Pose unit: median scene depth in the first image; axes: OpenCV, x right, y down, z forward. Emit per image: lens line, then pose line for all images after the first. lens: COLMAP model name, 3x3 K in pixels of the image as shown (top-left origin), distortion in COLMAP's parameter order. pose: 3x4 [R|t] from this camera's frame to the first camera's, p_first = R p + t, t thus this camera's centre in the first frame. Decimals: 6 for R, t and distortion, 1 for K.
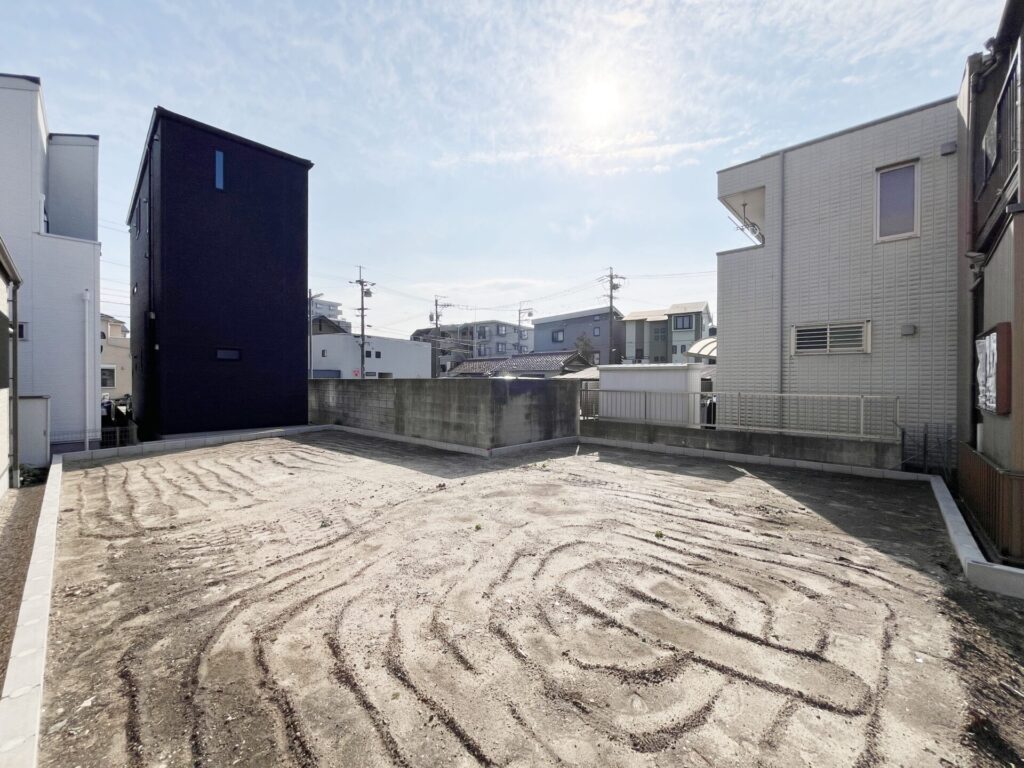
lens RADIAL K [[414.4, 0, 505.9], [0, 414.4, 385.0], [0, 0, 1]] dist [-0.000978, -0.000187]
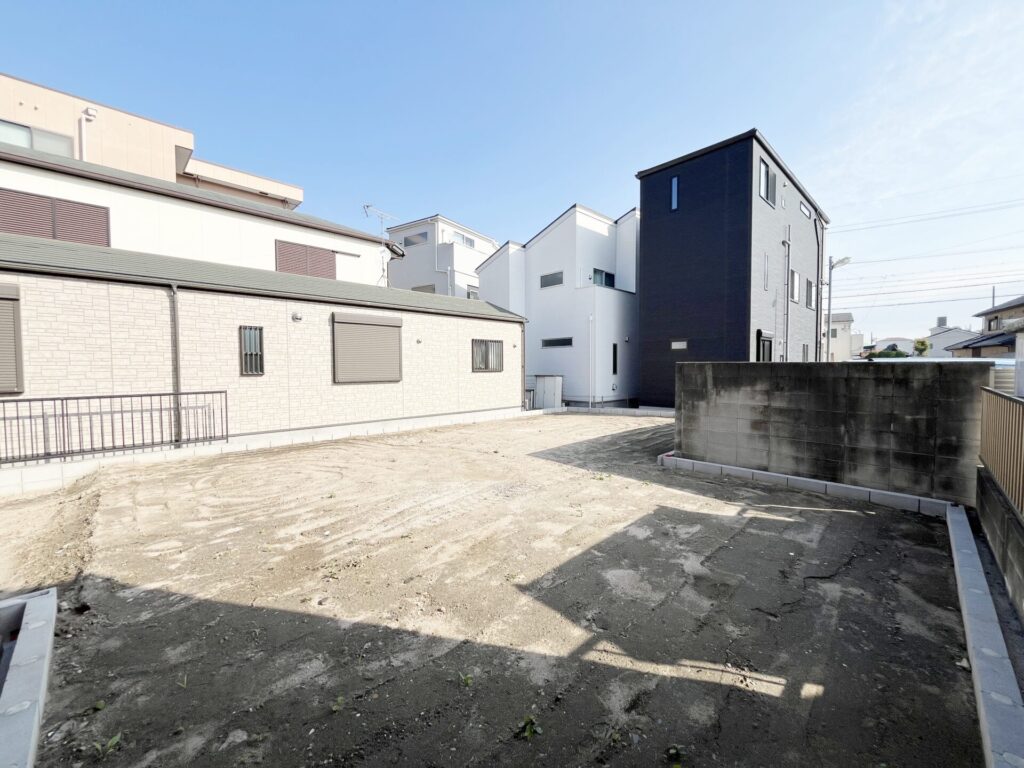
lens RADIAL K [[414.4, 0, 511.7], [0, 414.4, 383.4], [0, 0, 1]] dist [-0.000978, -0.000187]
pose [[-0.032986, 0.036374, -0.998794, 0.654333], [-0.005507, 0.999316, 0.036575, -0.004519], [0.999441, 0.006706, -0.032763, 0.666054]]
